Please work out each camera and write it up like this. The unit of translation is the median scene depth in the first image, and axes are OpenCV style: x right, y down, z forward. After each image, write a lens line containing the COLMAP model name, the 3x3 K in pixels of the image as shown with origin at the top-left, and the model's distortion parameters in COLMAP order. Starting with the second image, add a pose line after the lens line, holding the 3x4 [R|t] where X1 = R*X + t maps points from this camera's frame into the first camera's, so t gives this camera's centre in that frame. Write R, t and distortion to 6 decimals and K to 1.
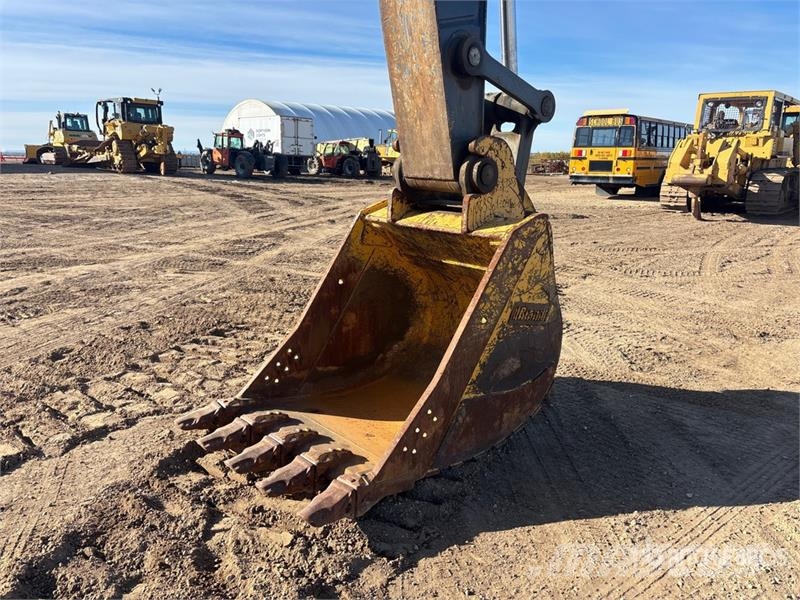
lens RADIAL K [[602.9, 0, 398.5], [0, 602.9, 302.5], [0, 0, 1]] dist [0.028948, -0.003245]
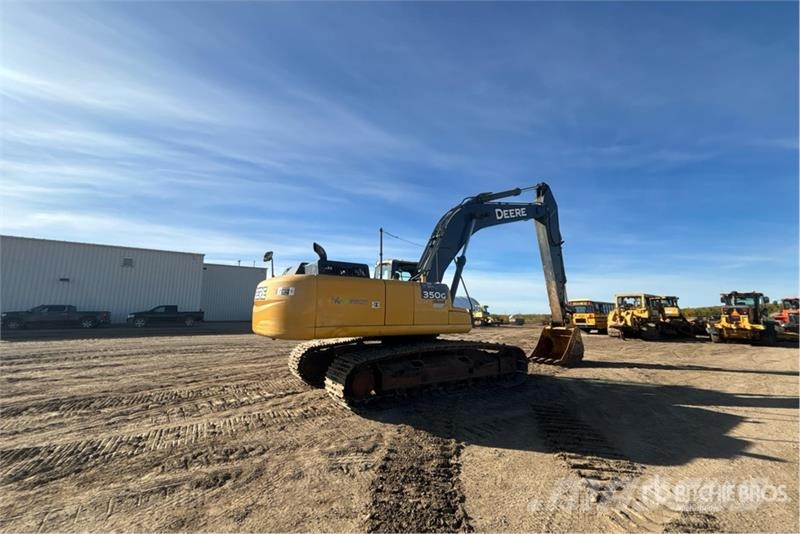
lens RADIAL K [[320.1, 0, 398.4], [0, 320.1, 268.5], [0, 0, 1]] dist [0.001163, -0.000212]
pose [[0.982410, -0.033507, -0.183704, -0.109869], [-0.038062, 0.927186, -0.372662, 0.068895], [0.182815, 0.373100, 0.909602, -0.299031]]
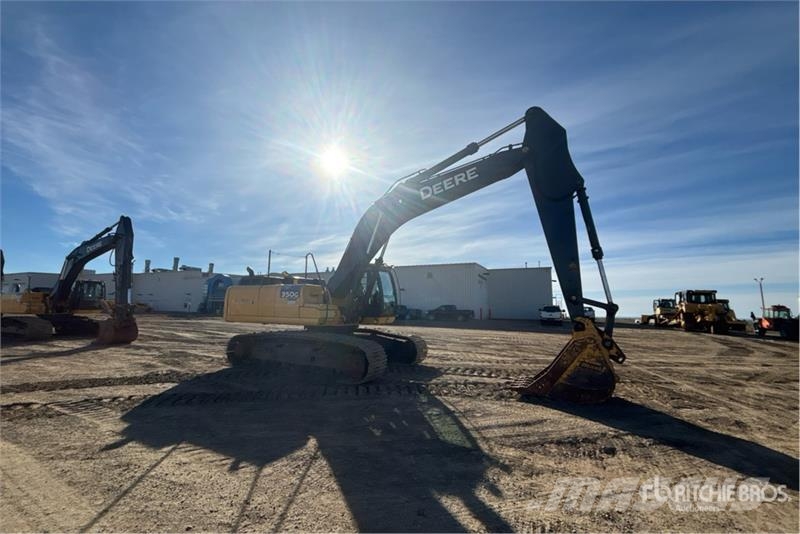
lens RADIAL K [[320.1, 0, 398.4], [0, 320.1, 268.5], [0, 0, 1]] dist [0.001163, -0.000212]
pose [[0.316493, -0.124776, -0.940353, 0.183248], [-0.245739, 0.946685, -0.208325, 0.015486], [0.916212, 0.297015, 0.268956, -0.074881]]
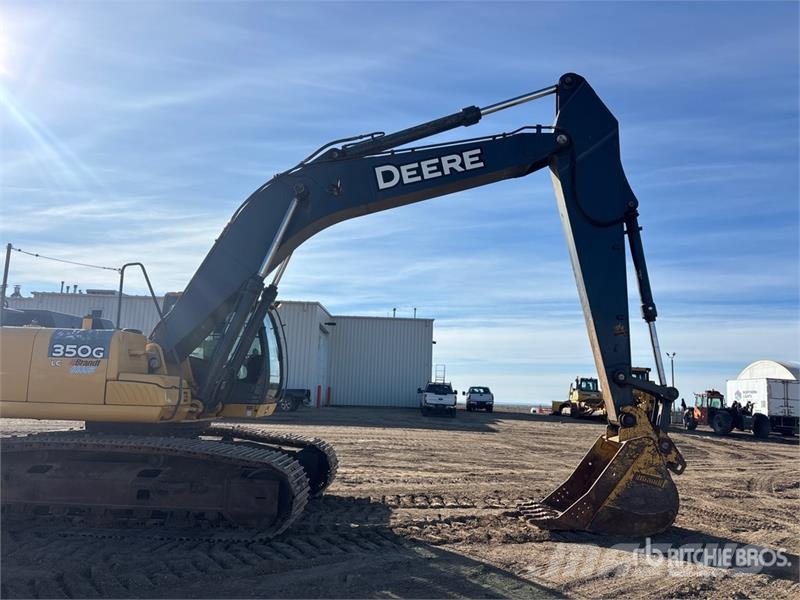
lens RADIAL K [[603.2, 0, 405.7], [0, 603.2, 305.6], [0, 0, 1]] dist [0.023143, -0.005626]
pose [[0.700403, -0.090349, -0.708006, 0.141293], [-0.200489, 0.927114, -0.316646, 0.035829], [0.685010, 0.363727, 0.631239, -0.152170]]
